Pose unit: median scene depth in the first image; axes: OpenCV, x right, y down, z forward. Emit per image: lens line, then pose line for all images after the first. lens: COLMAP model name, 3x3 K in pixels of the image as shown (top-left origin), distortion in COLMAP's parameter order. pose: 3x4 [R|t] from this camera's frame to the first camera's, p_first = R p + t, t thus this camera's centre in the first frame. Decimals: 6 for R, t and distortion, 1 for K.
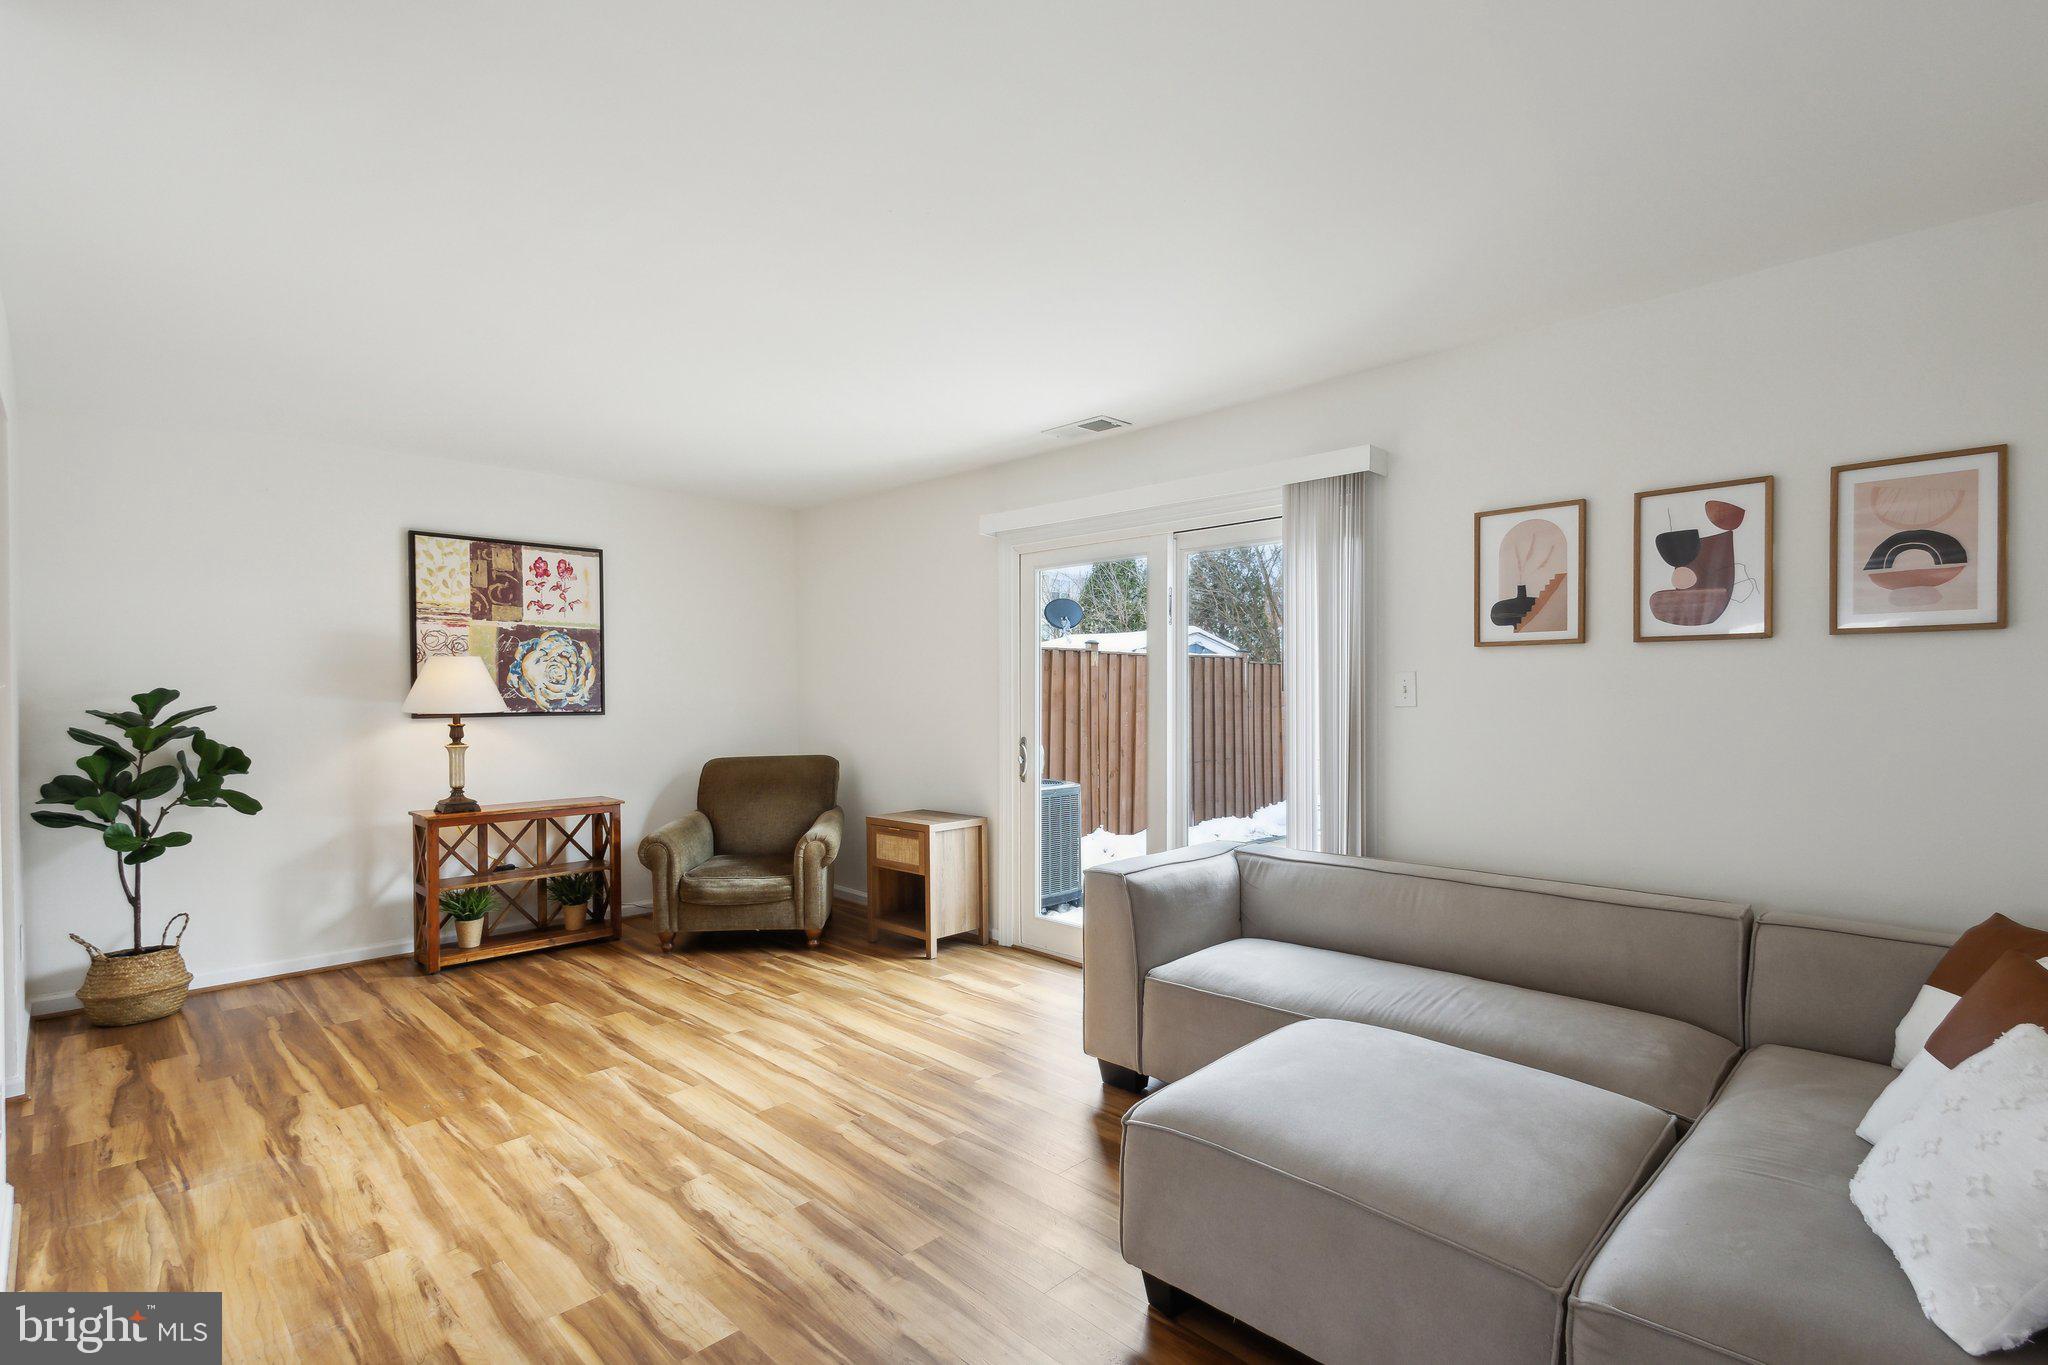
lens RADIAL K [[960.7, 0, 1033.8], [0, 960.7, 707.9], [0, 0, 1]] dist [0.011830, -0.000895]
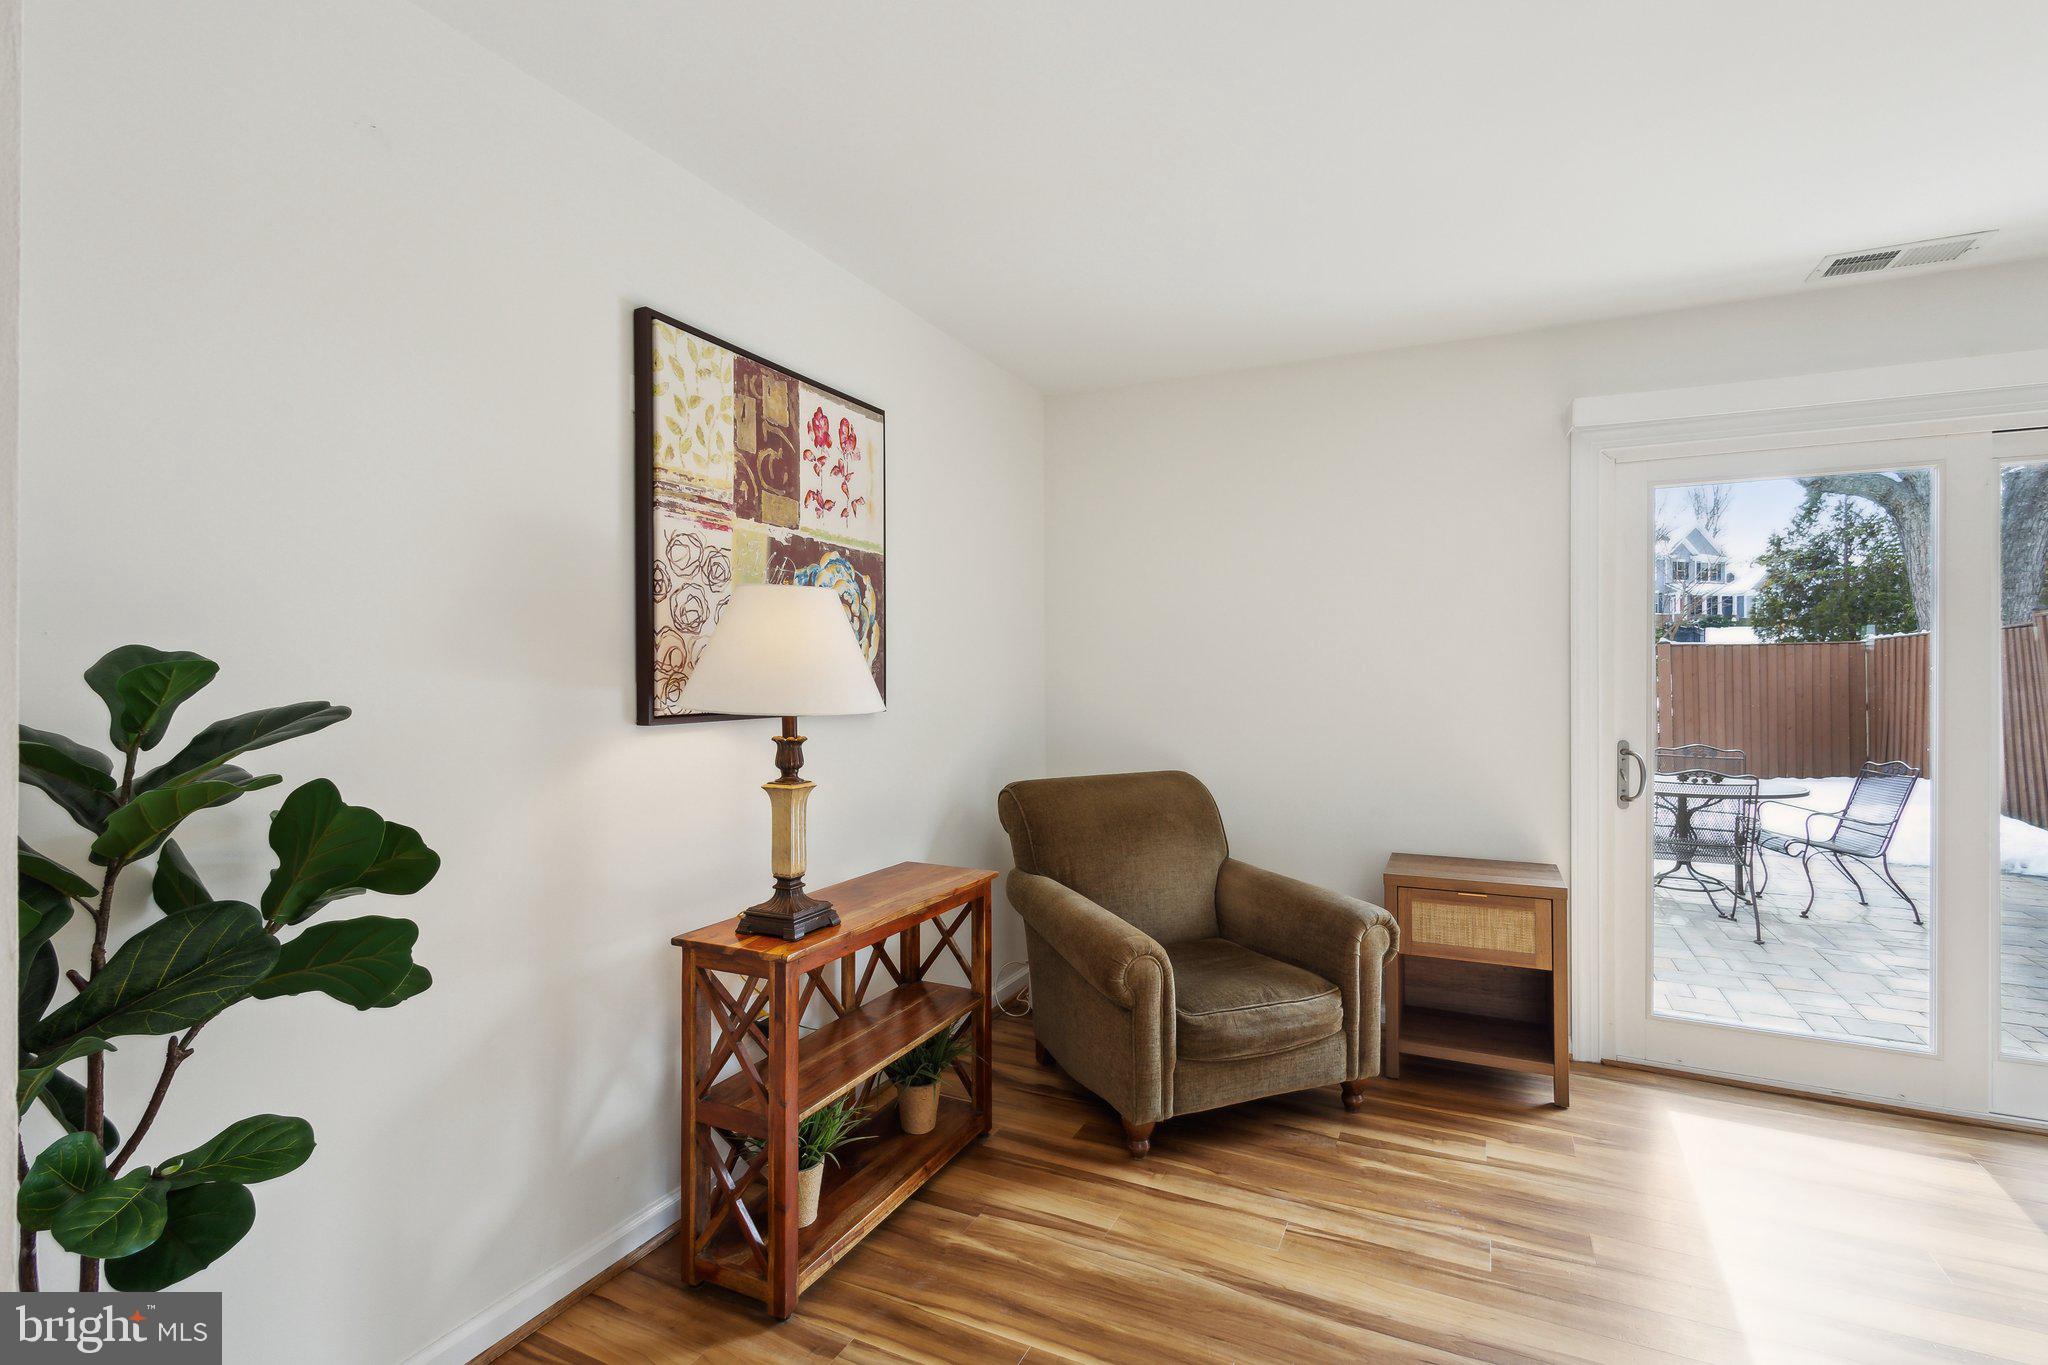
lens RADIAL K [[960.7, 0, 1035.6], [0, 960.7, 676.4], [0, 0, 1]] dist [0.011830, -0.000895]
pose [[0.946289, 0.002582, 0.323312, -0.635818], [0.002736, 0.999868, -0.015992, -0.004233], [-0.323311, 0.016018, 0.946157, 0.532514]]
